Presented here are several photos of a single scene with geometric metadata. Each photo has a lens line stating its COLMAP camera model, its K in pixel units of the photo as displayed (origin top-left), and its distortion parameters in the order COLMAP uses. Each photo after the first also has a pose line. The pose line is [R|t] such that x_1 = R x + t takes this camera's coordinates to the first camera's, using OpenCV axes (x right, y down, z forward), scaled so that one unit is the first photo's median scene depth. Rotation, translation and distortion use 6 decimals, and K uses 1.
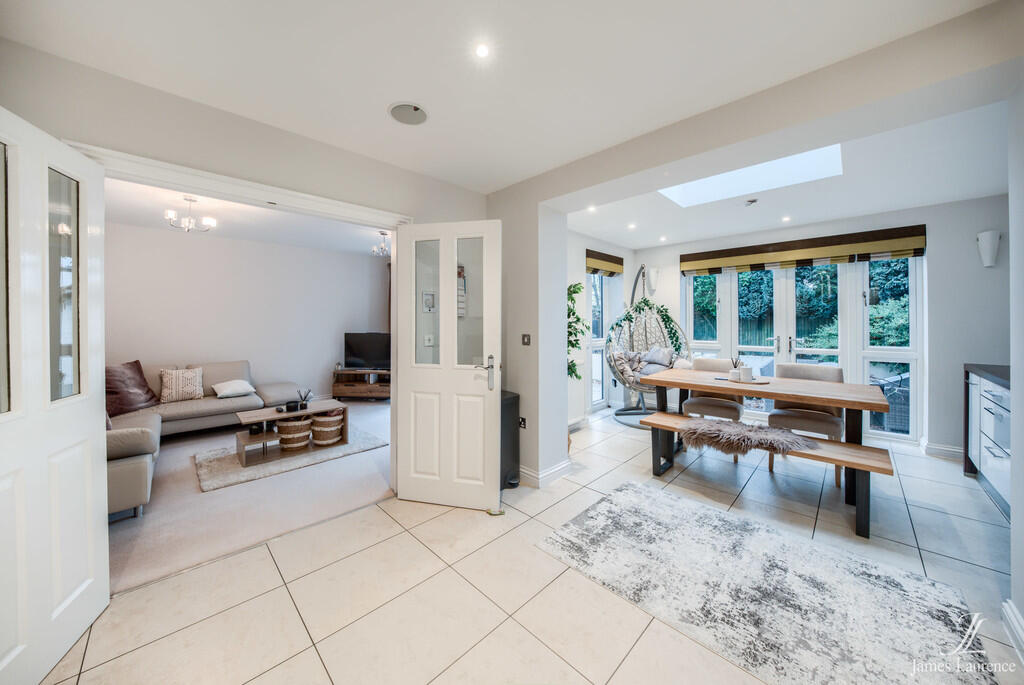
lens RADIAL K [[350.0, 0, 527.8], [0, 350.0, 324.1], [0, 0, 1]] dist [-0.000274, 0.000159]
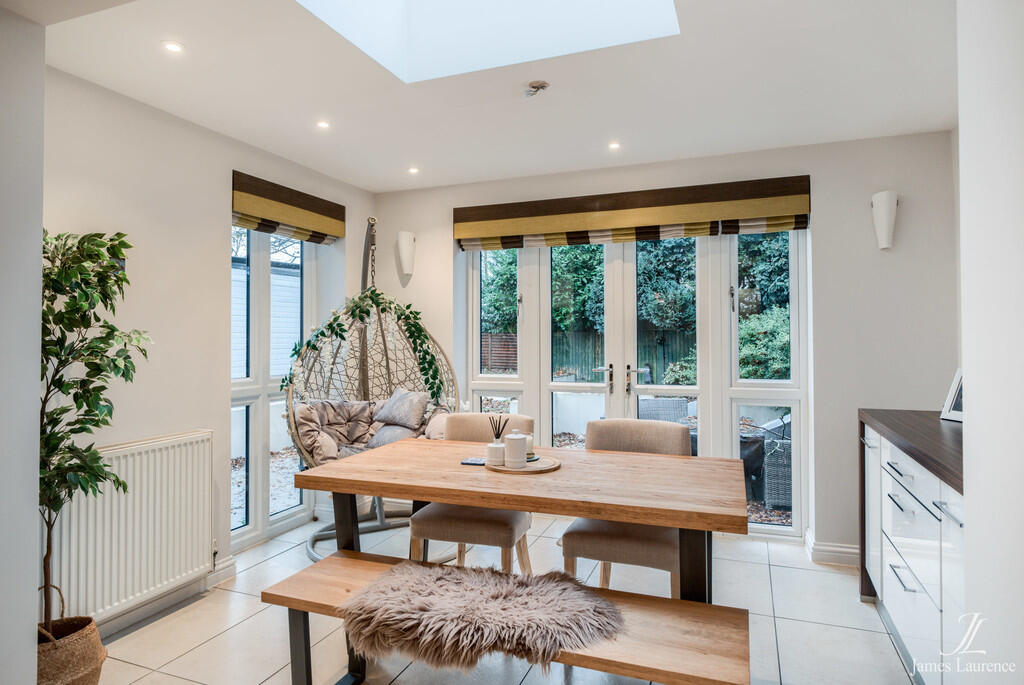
lens RADIAL K [[599.3, 0, 512.0], [0, 599.3, 342.5], [0, 0, 1]] dist [0.035684, -0.000810]
pose [[0.926842, -0.002983, 0.375439, 0.262313], [0.003599, 0.999993, -0.000938, 0.000402], [-0.375434, 0.002221, 0.926847, 0.220607]]
